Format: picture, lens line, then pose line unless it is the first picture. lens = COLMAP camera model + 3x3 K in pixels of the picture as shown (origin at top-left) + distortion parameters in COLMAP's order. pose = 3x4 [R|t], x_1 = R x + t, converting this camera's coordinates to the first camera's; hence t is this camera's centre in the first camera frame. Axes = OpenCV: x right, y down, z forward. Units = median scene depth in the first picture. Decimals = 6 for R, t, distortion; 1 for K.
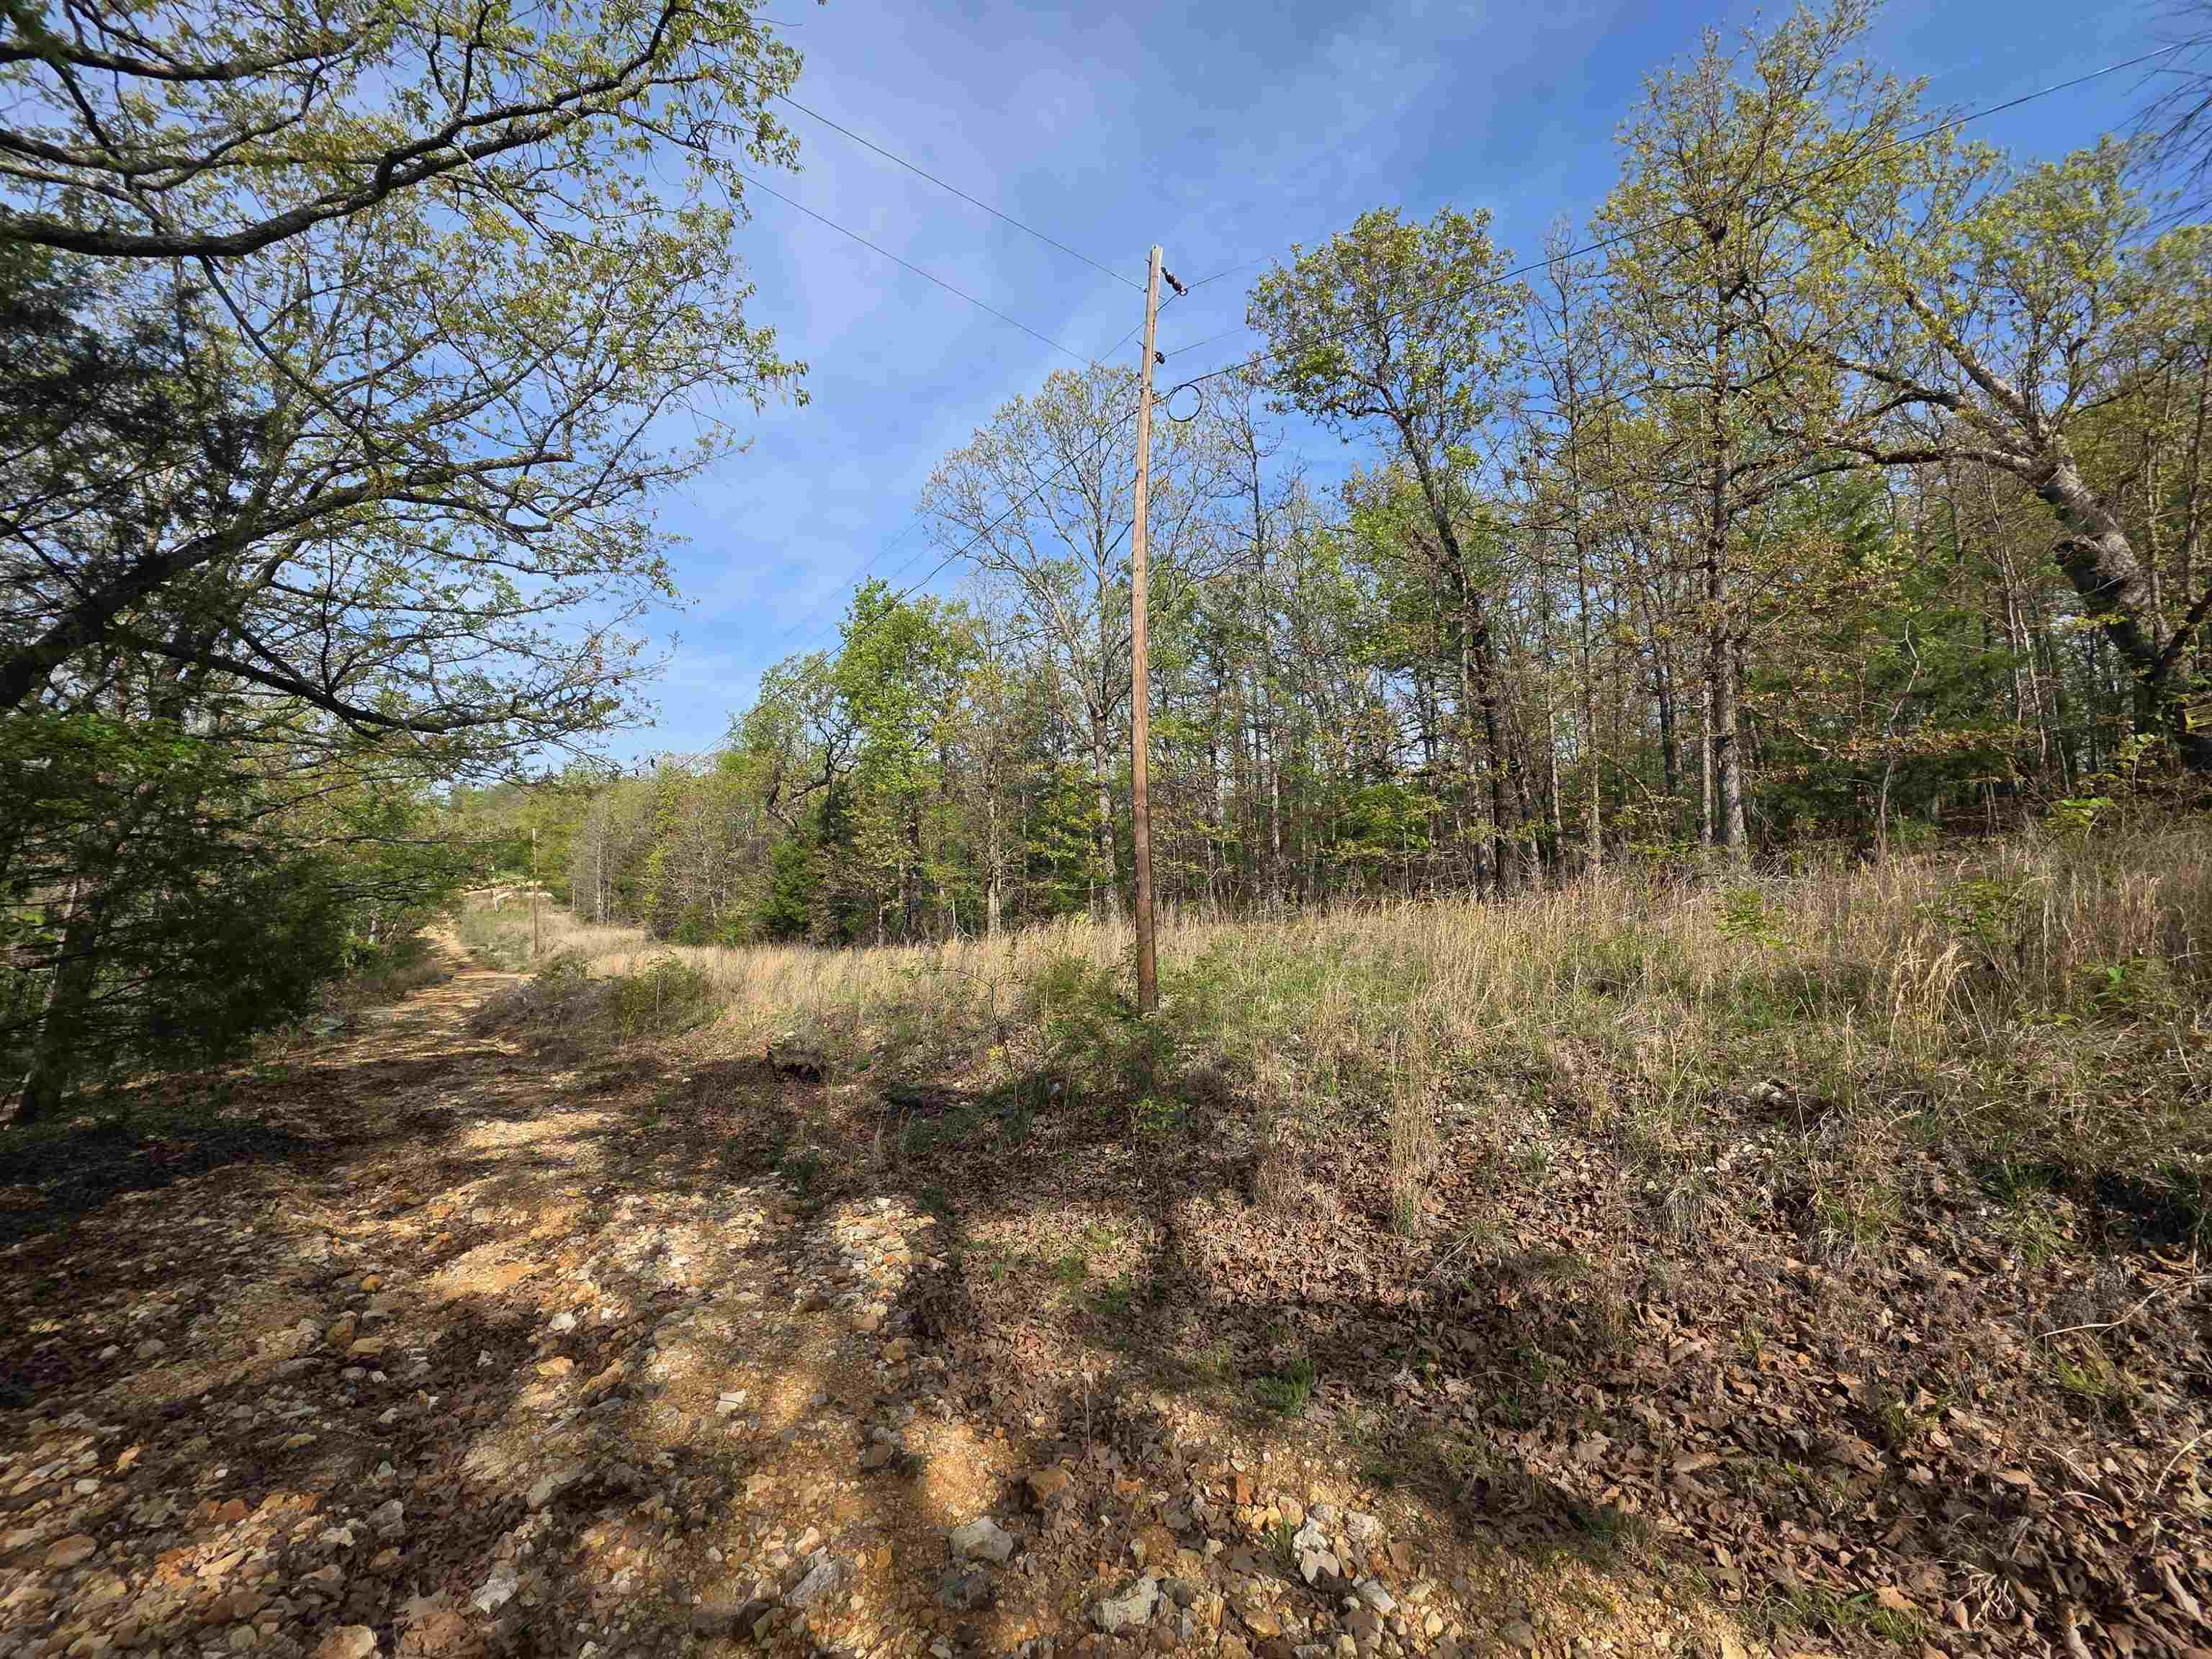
lens RADIAL K [[879.7, 0, 1110.4], [0, 879.7, 826.4], [0, 0, 1]] dist [0.003023, -0.000367]
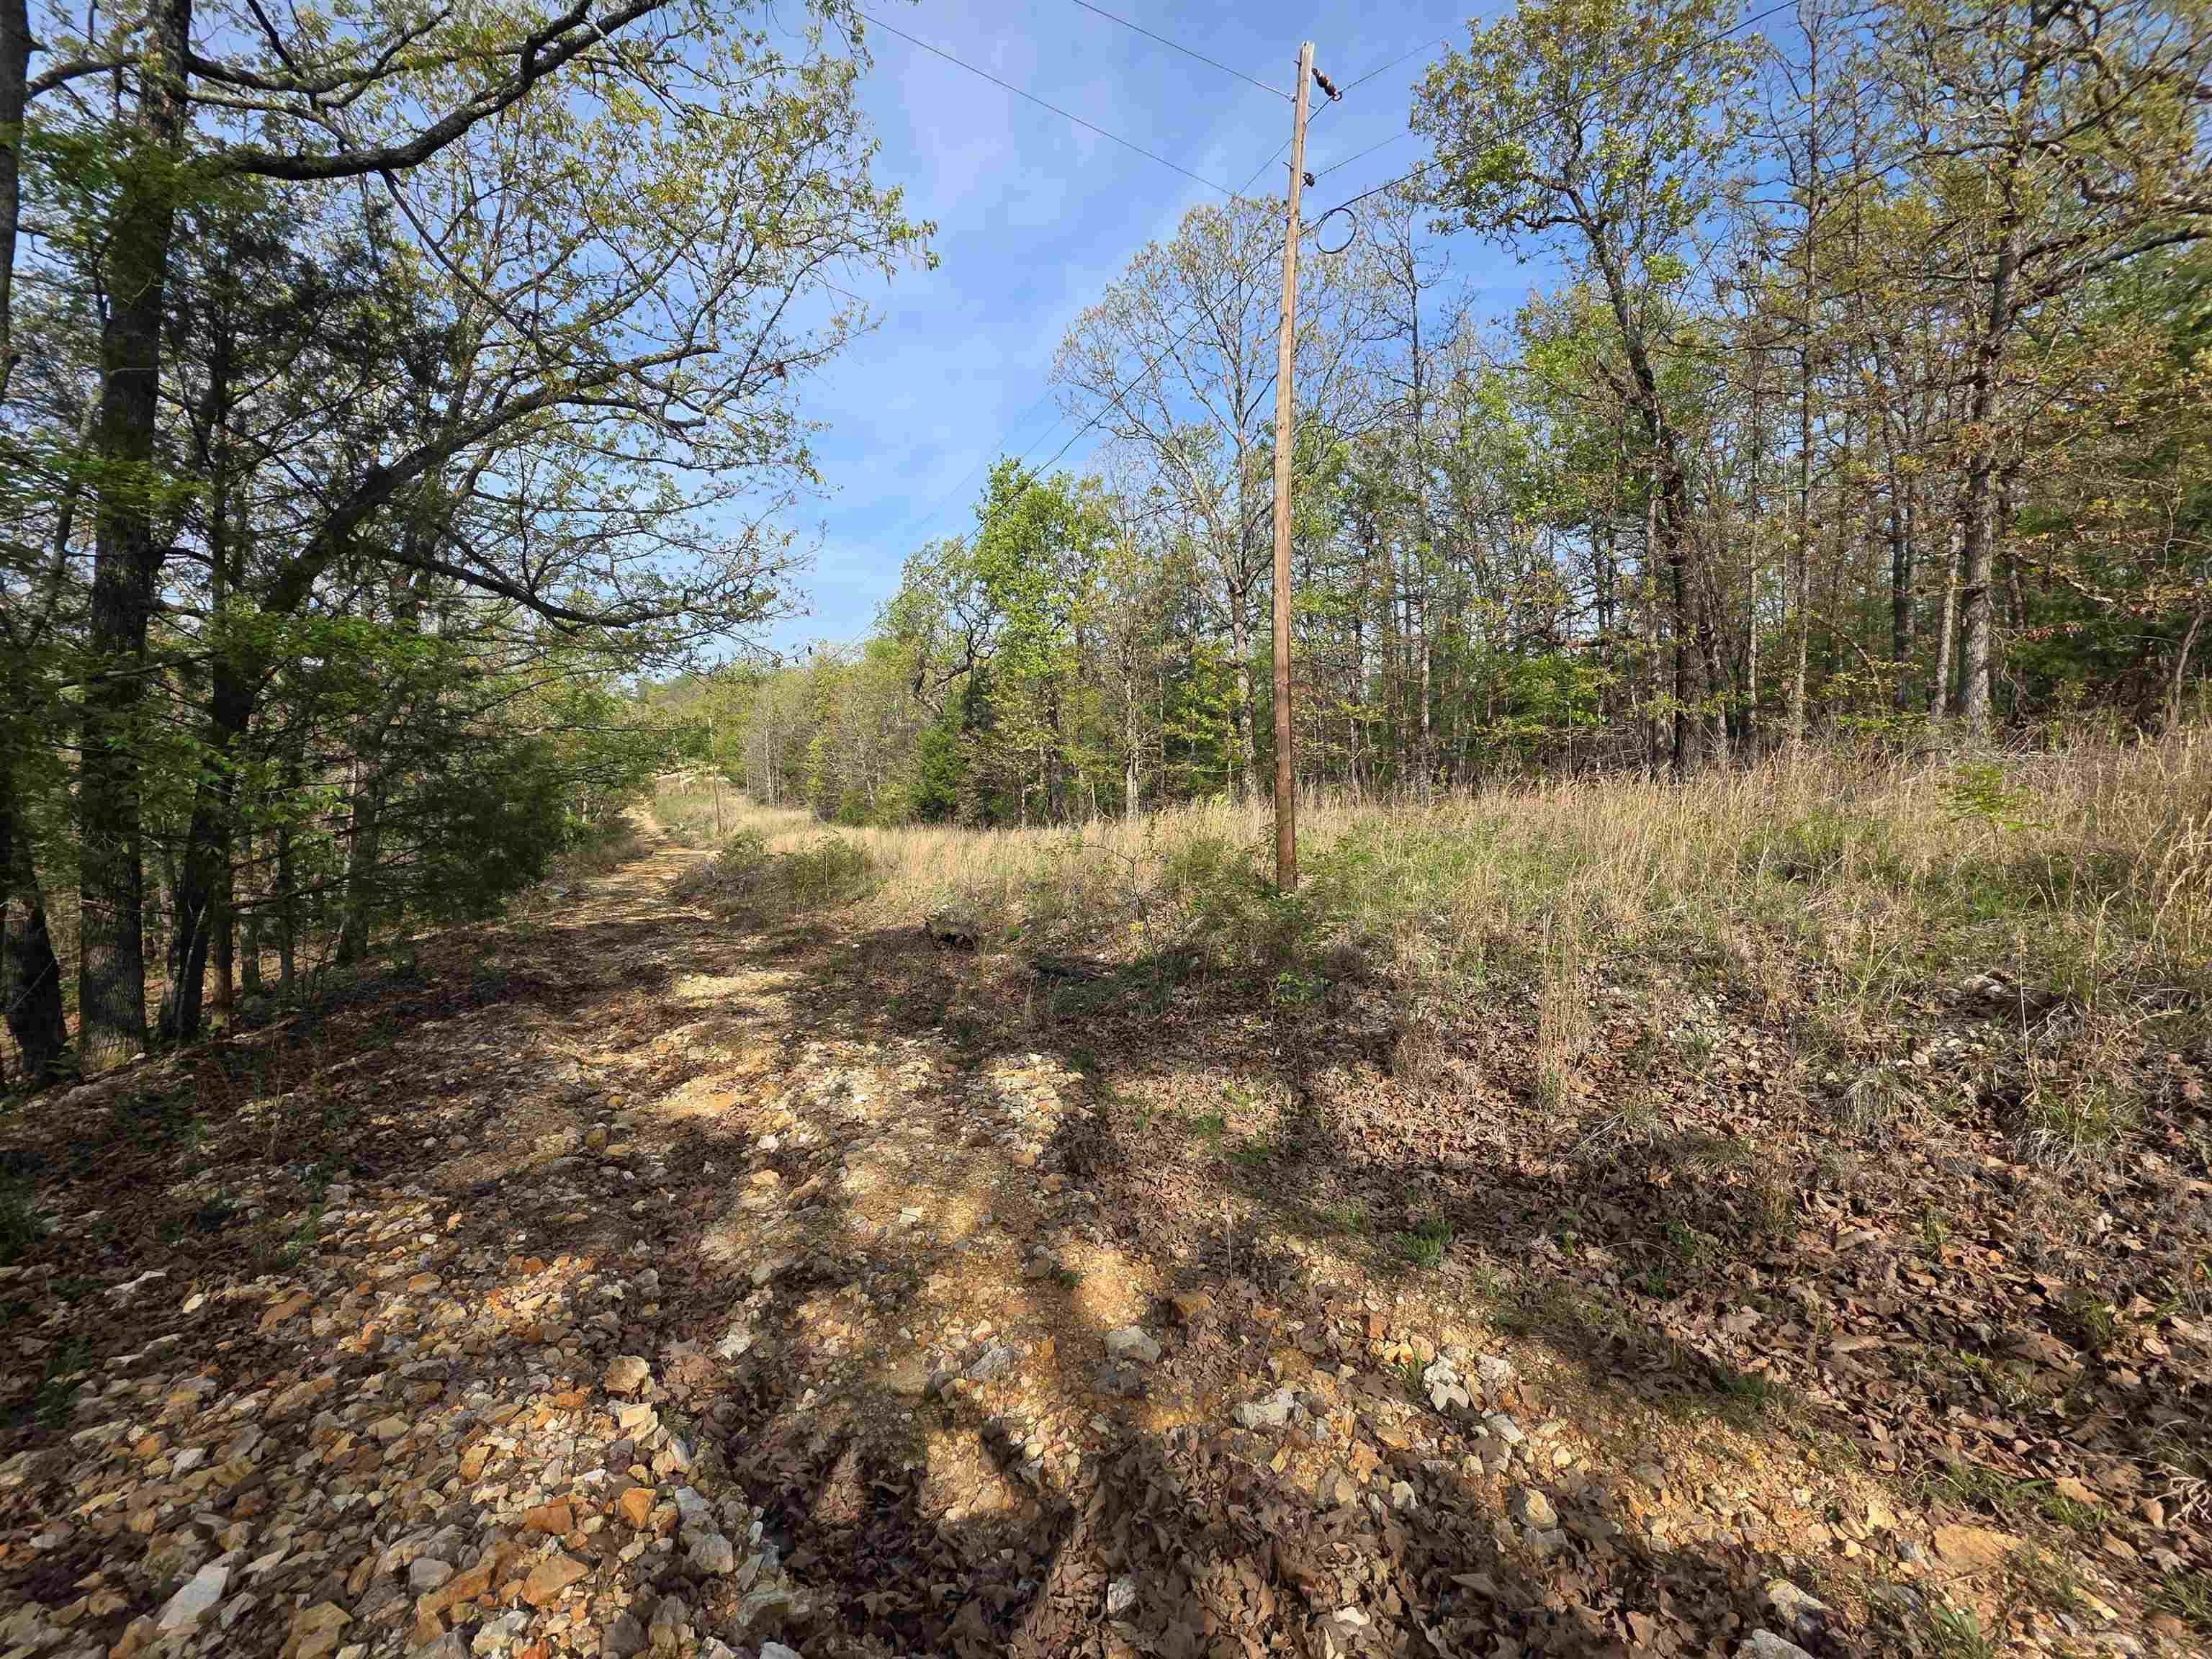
lens RADIAL K [[879.7, 0, 1110.6], [0, 879.7, 828.0], [0, 0, 1]] dist [0.003023, -0.000367]
pose [[0.988072, 0.006158, -0.153867, -0.002043], [0.014344, 0.991176, 0.131778, 0.005043], [0.153321, -0.132413, 0.979265, -0.002709]]
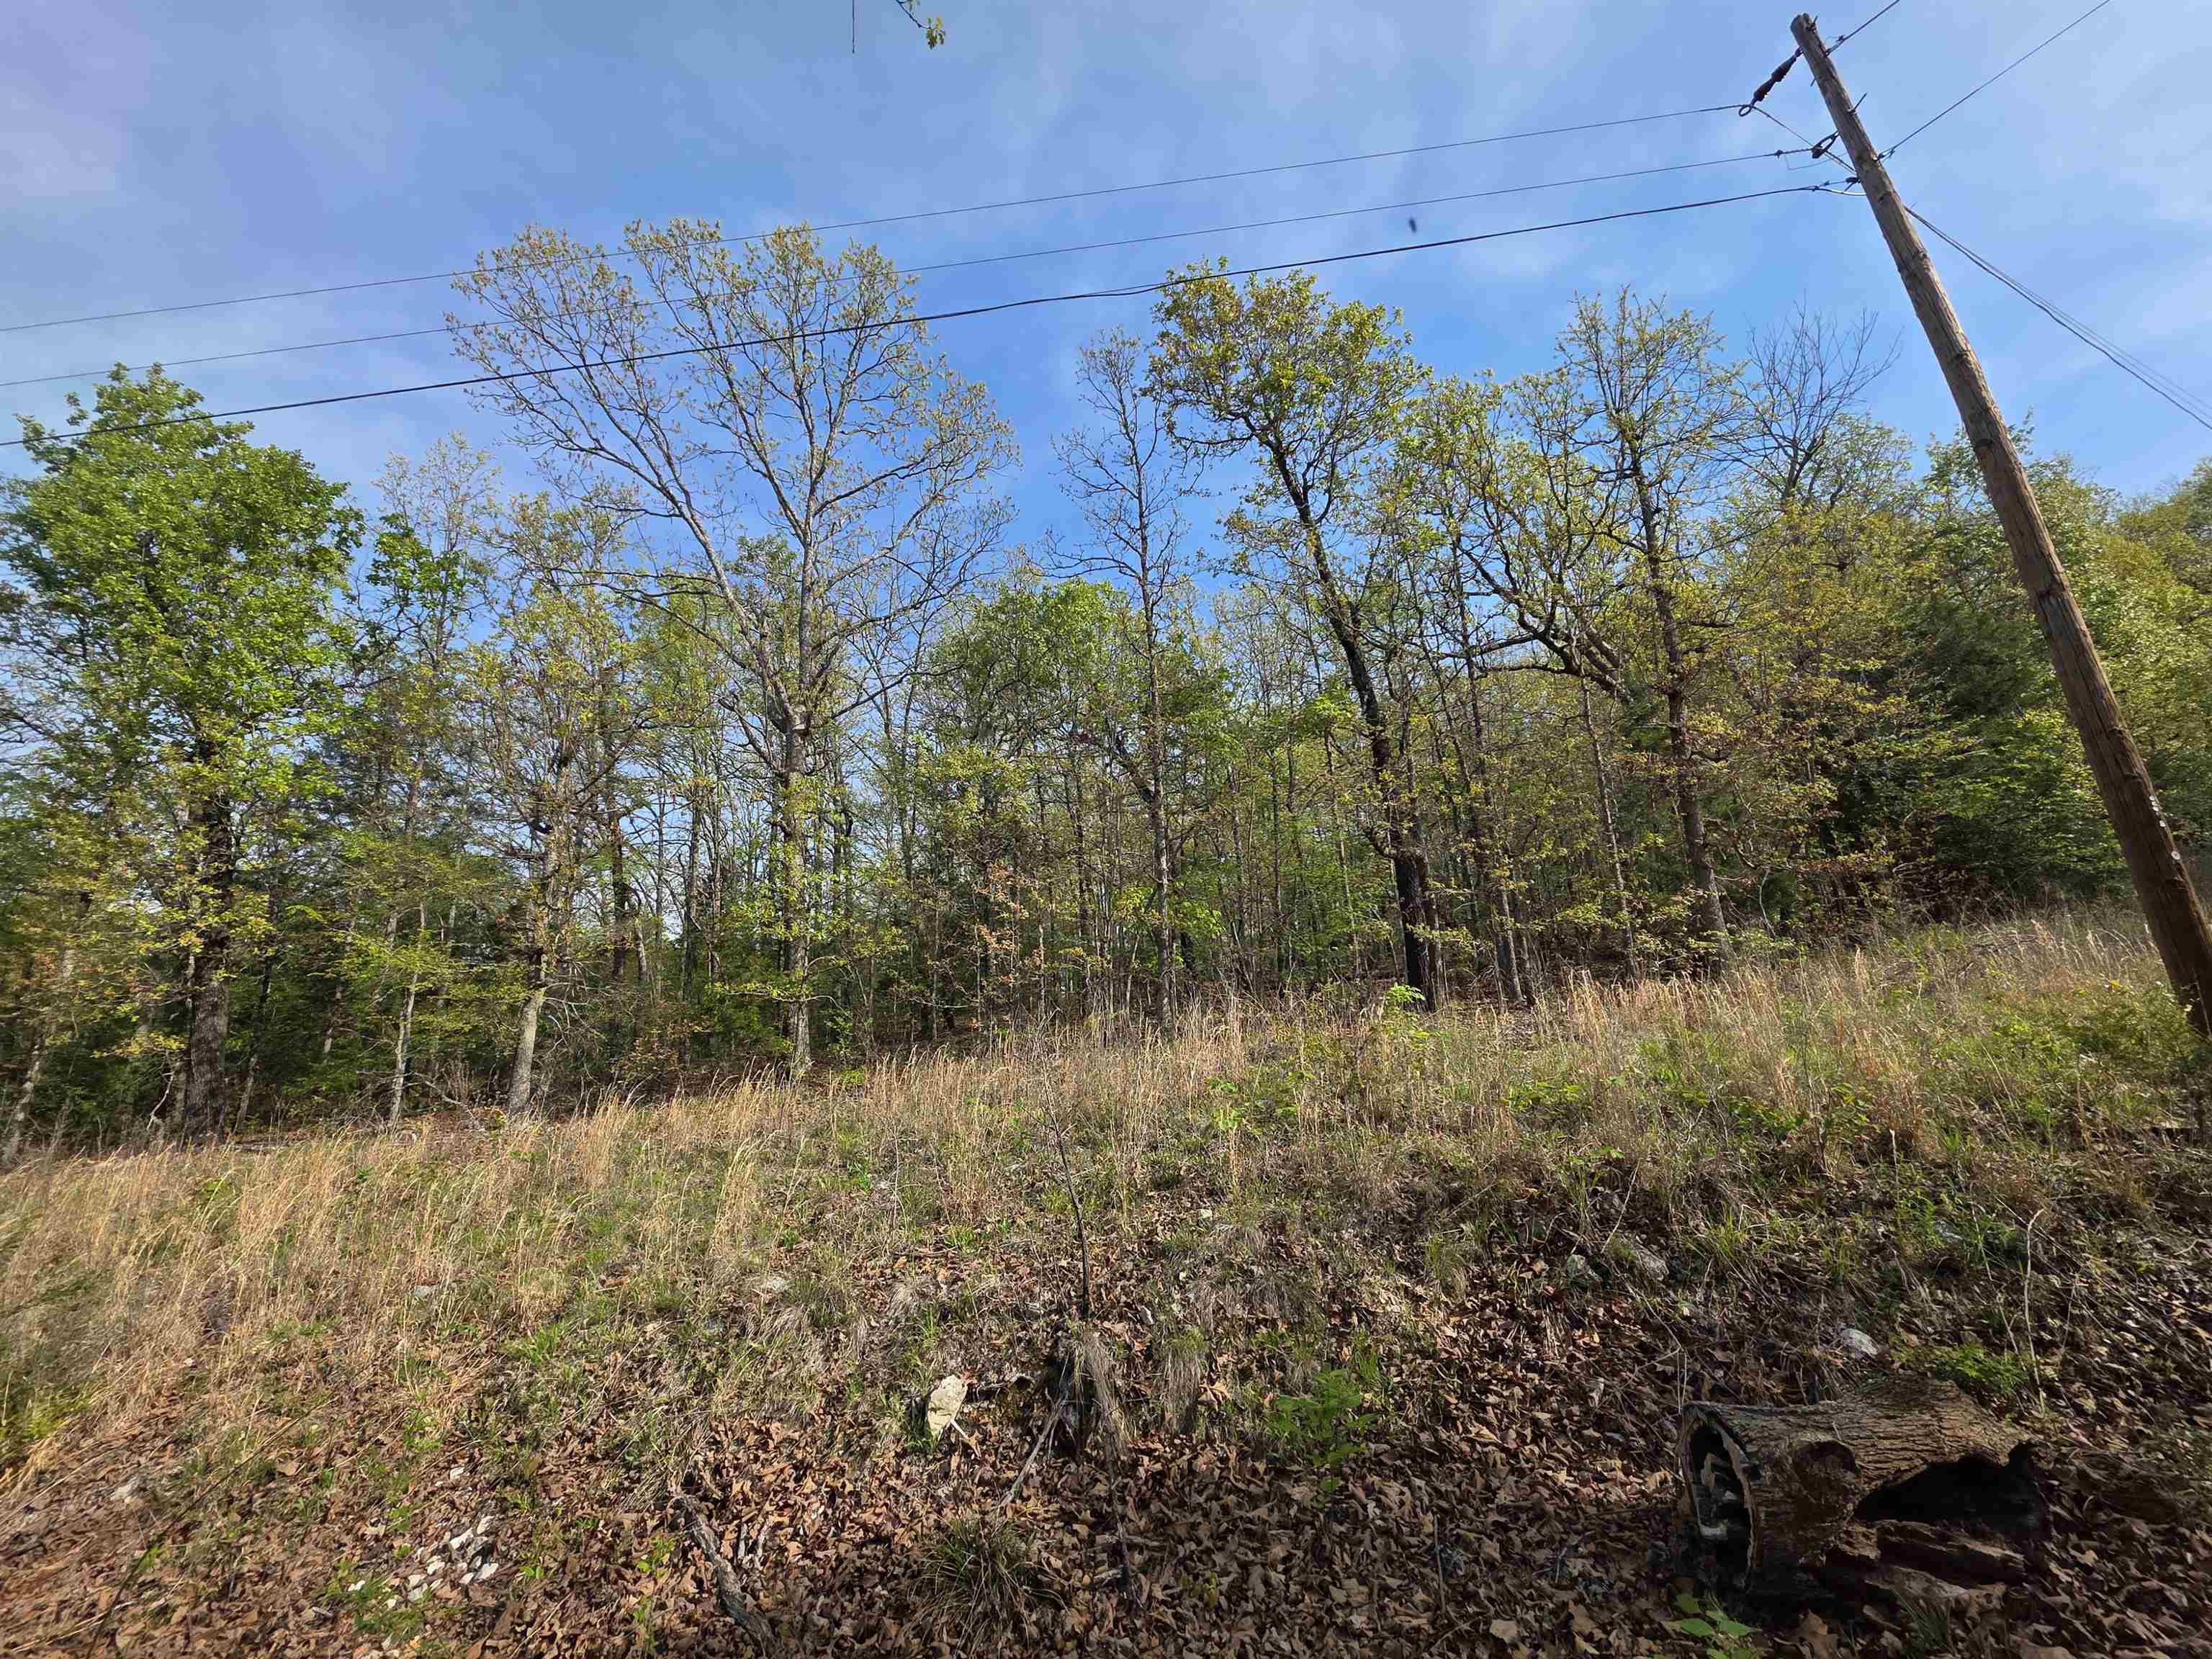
lens RADIAL K [[879.7, 0, 1110.8], [0, 879.7, 828.5], [0, 0, 1]] dist [0.003023, -0.000367]
pose [[0.673905, 0.179107, 0.716779, -0.717840], [-0.034957, 0.976814, -0.211218, 0.170057], [-0.737990, 0.117285, 0.664541, 1.013759]]
